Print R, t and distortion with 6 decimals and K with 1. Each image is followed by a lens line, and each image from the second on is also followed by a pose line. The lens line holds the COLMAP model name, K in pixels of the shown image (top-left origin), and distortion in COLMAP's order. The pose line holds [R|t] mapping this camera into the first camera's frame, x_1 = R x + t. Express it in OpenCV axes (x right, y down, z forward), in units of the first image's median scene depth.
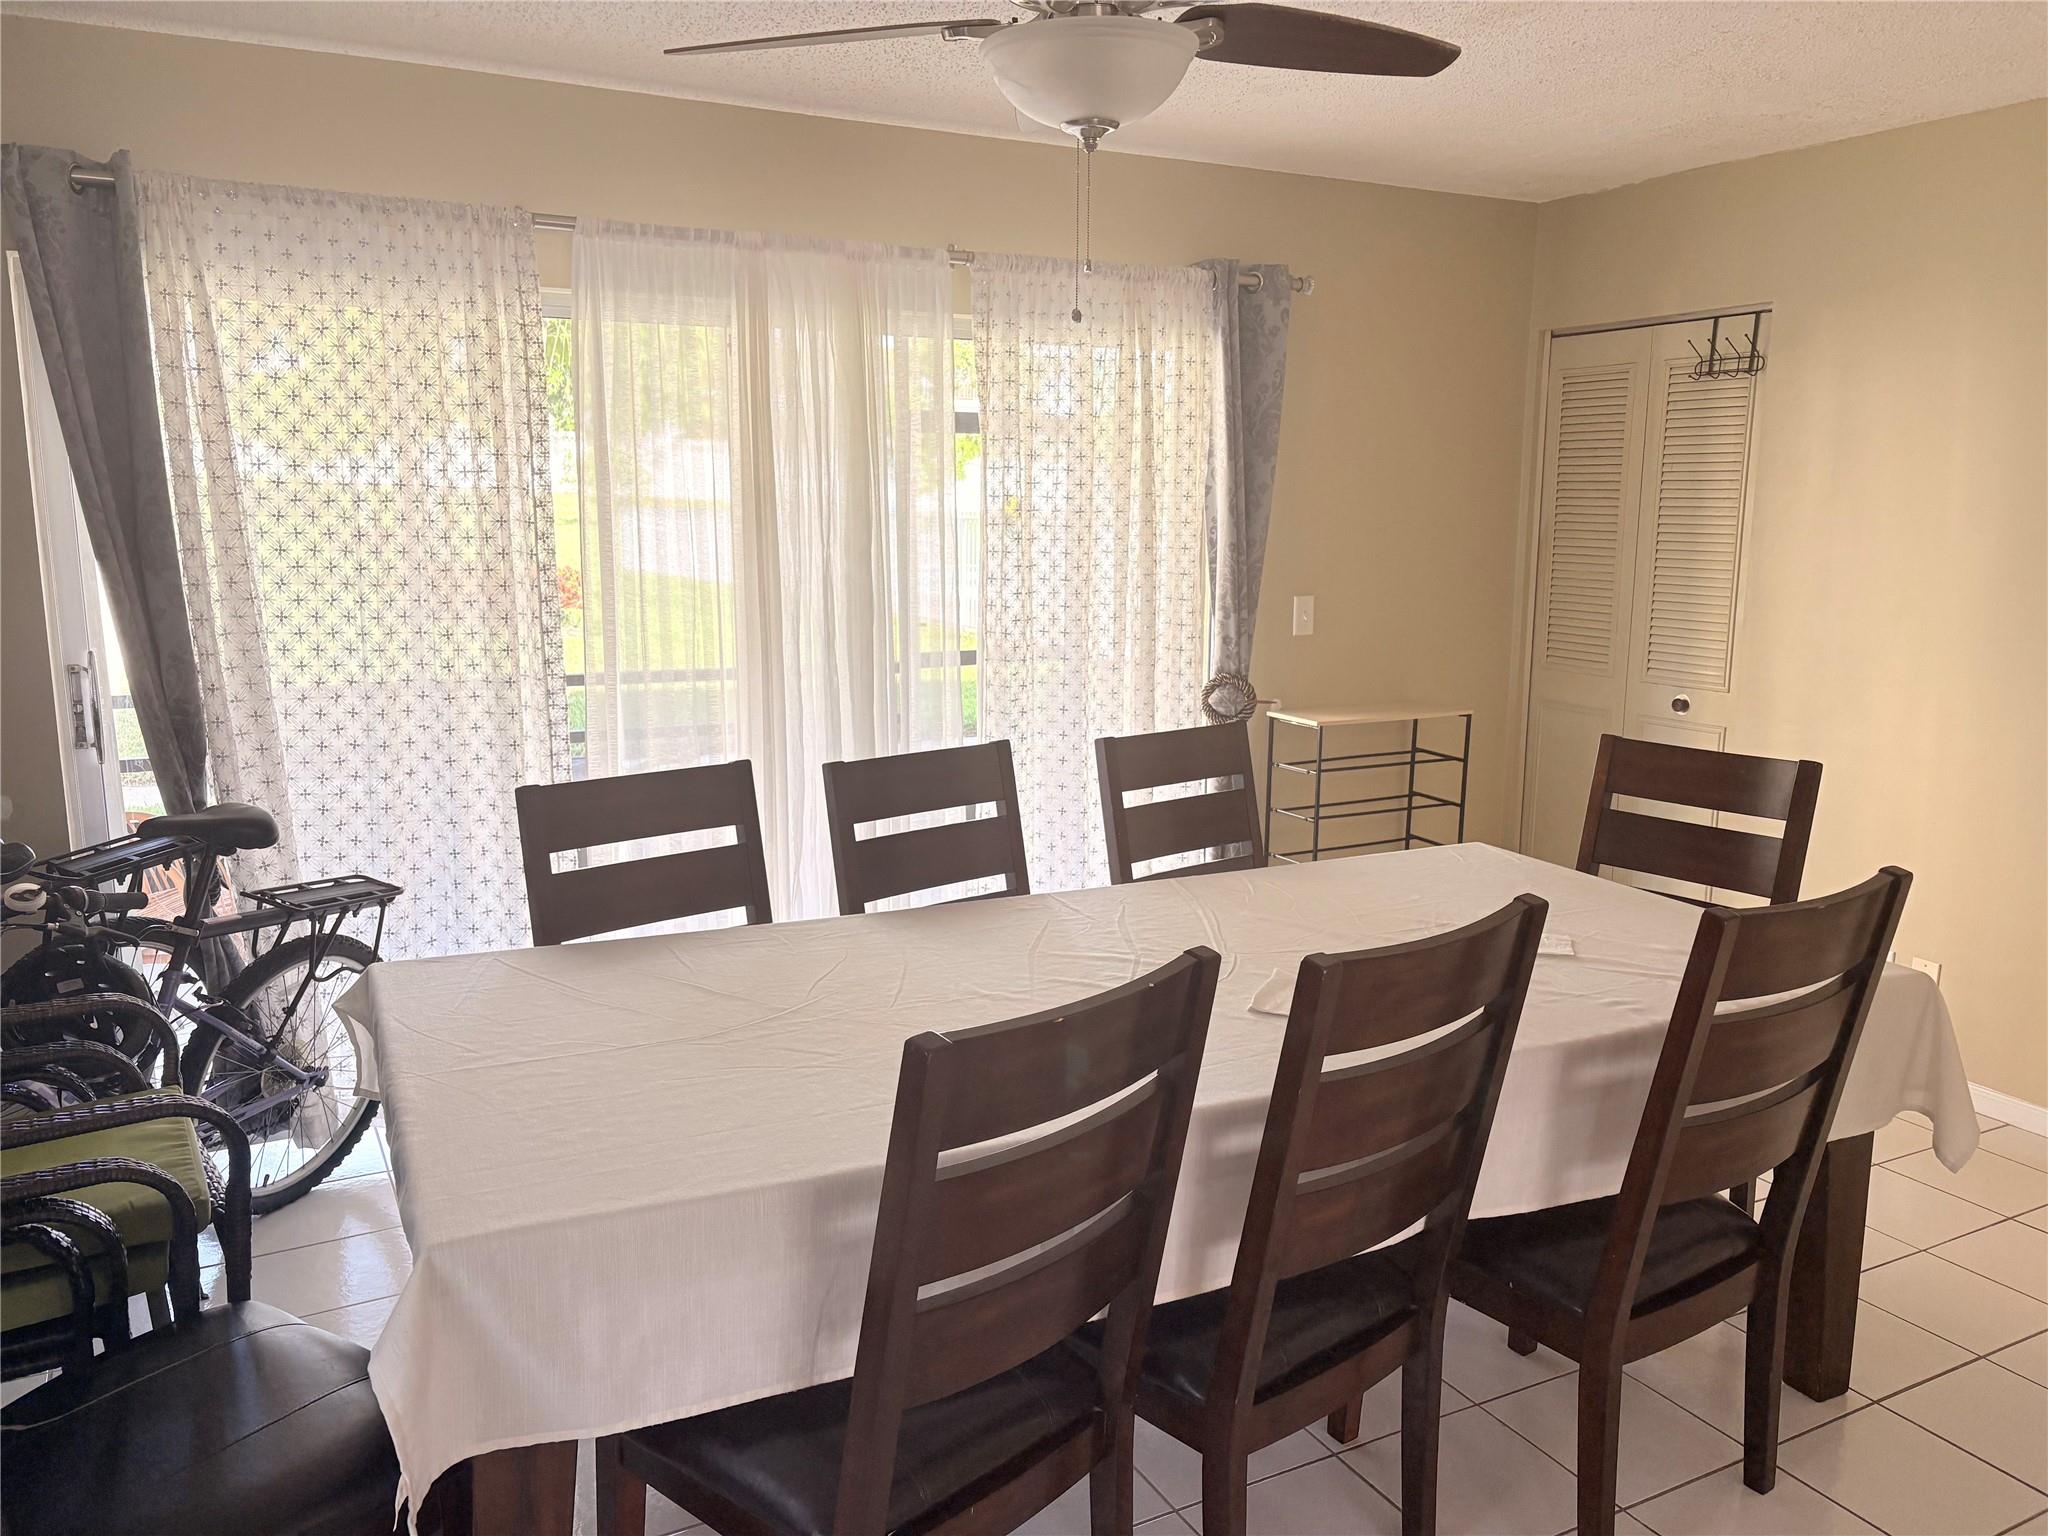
lens RADIAL K [[1543.0, 0, 1015.5], [0, 1543.0, 775.0], [0, 0, 1]] dist [0.048184, -0.050478]
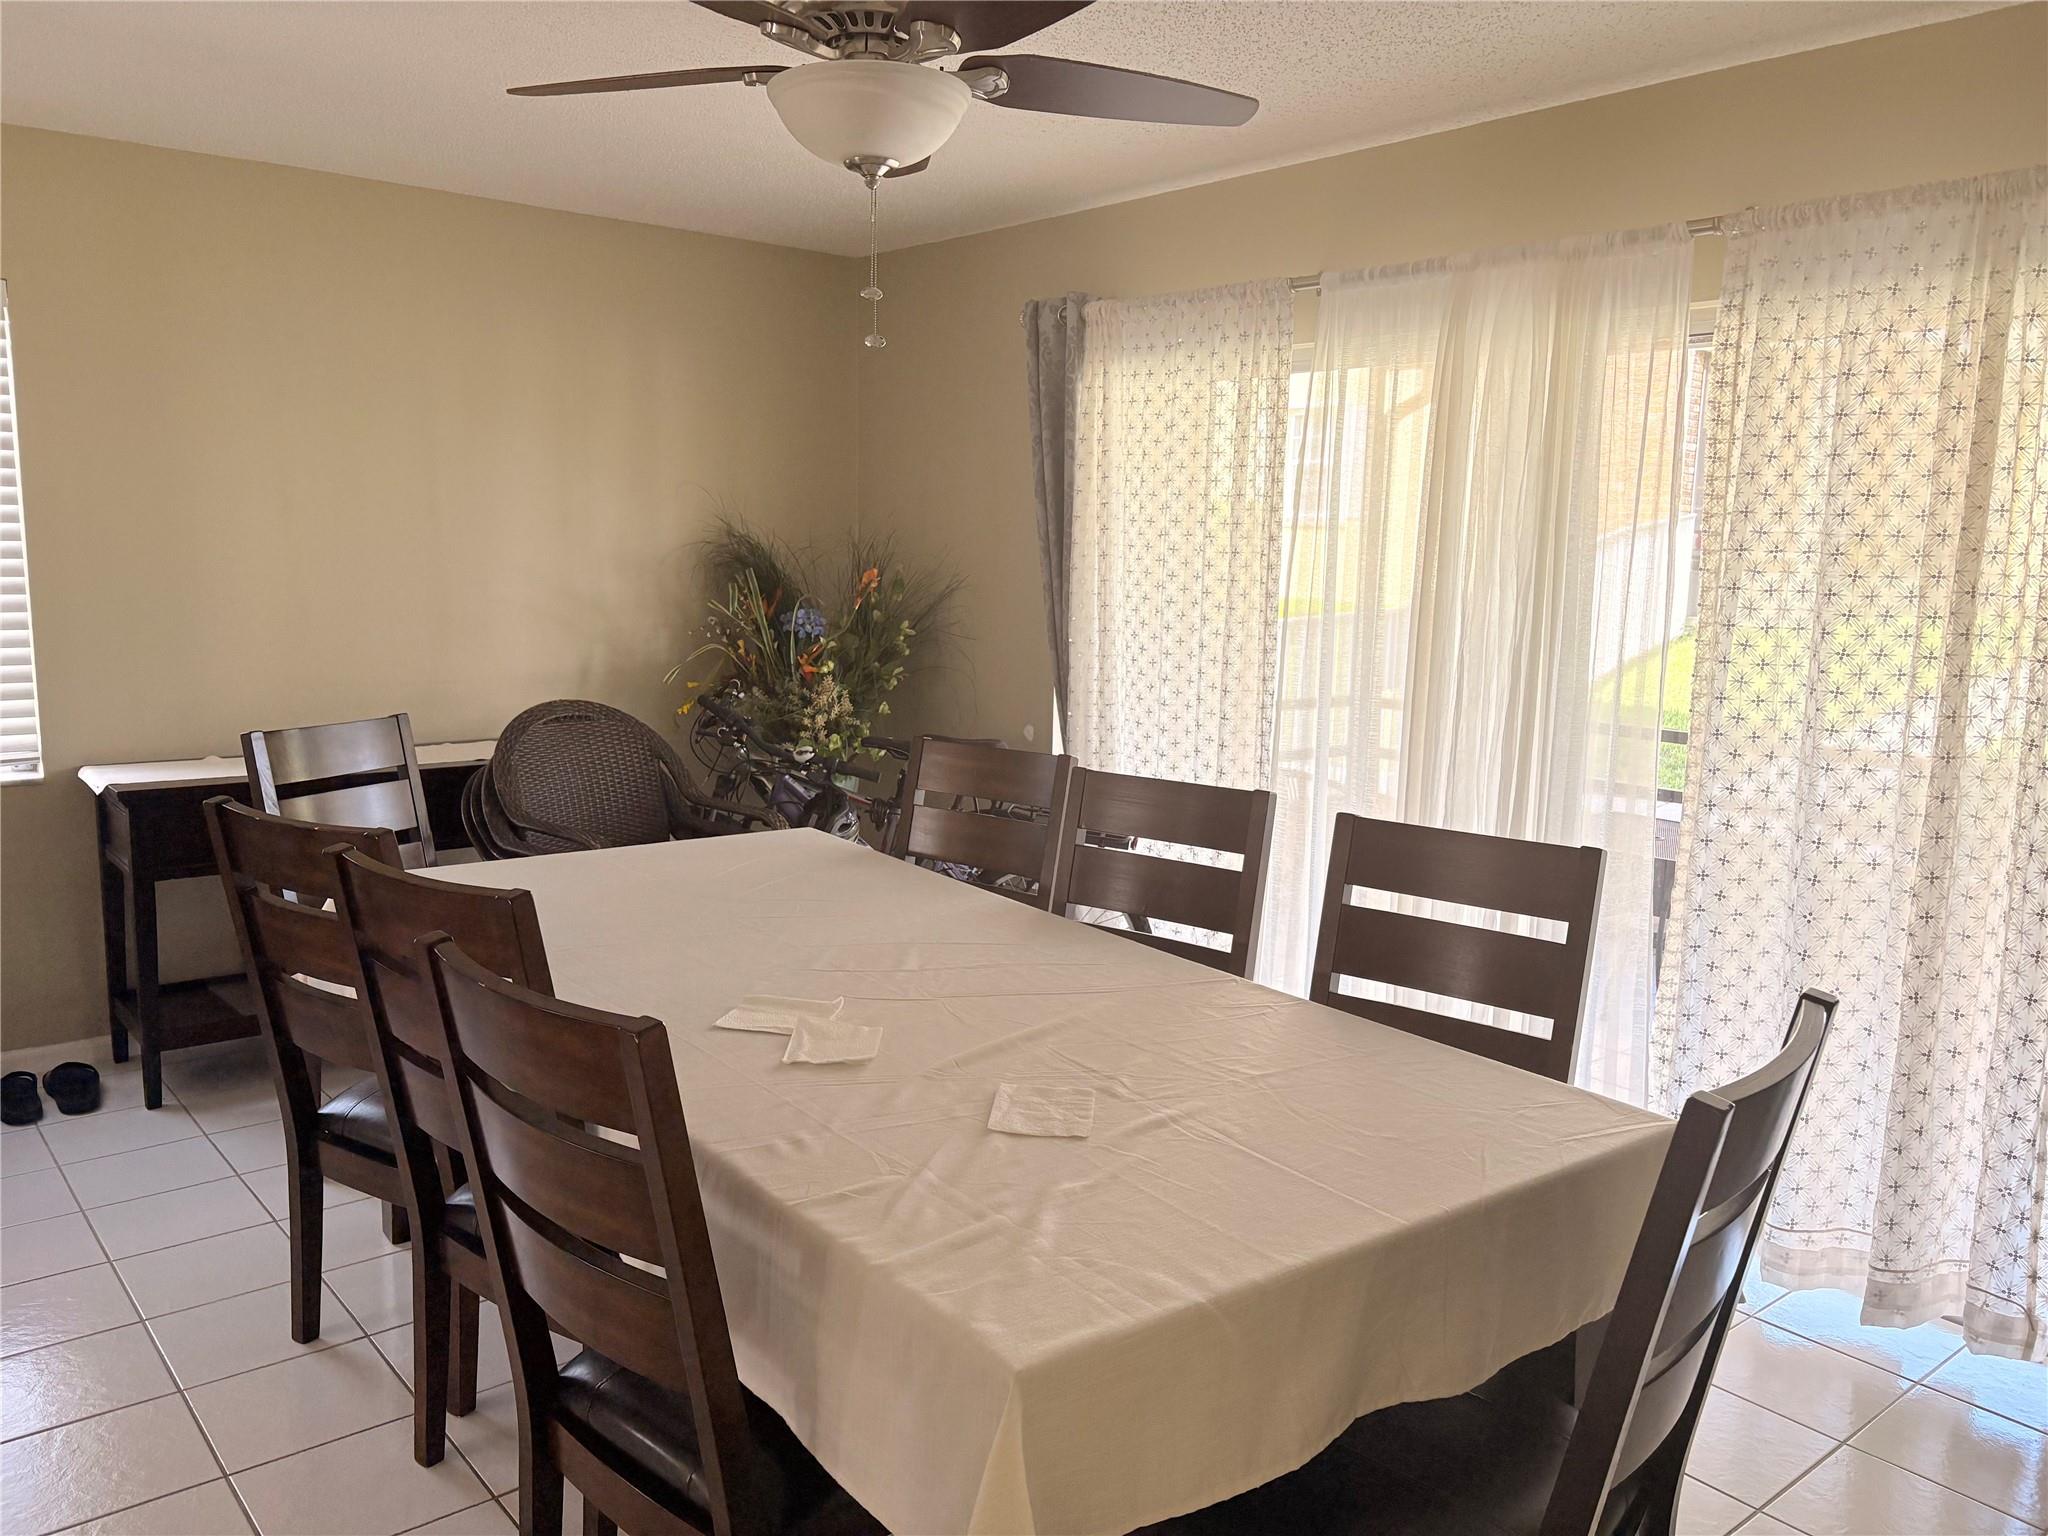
lens RADIAL K [[1586.3, 0, 957.3], [0, 1586.3, 767.0], [0, 0, 1]] dist [-0.006021, 0.003264]
pose [[0.200848, 0.133850, -0.970435, 0.749446], [-0.200111, 0.975339, 0.093110, -0.077090], [0.958966, 0.175494, 0.222680, 0.558484]]
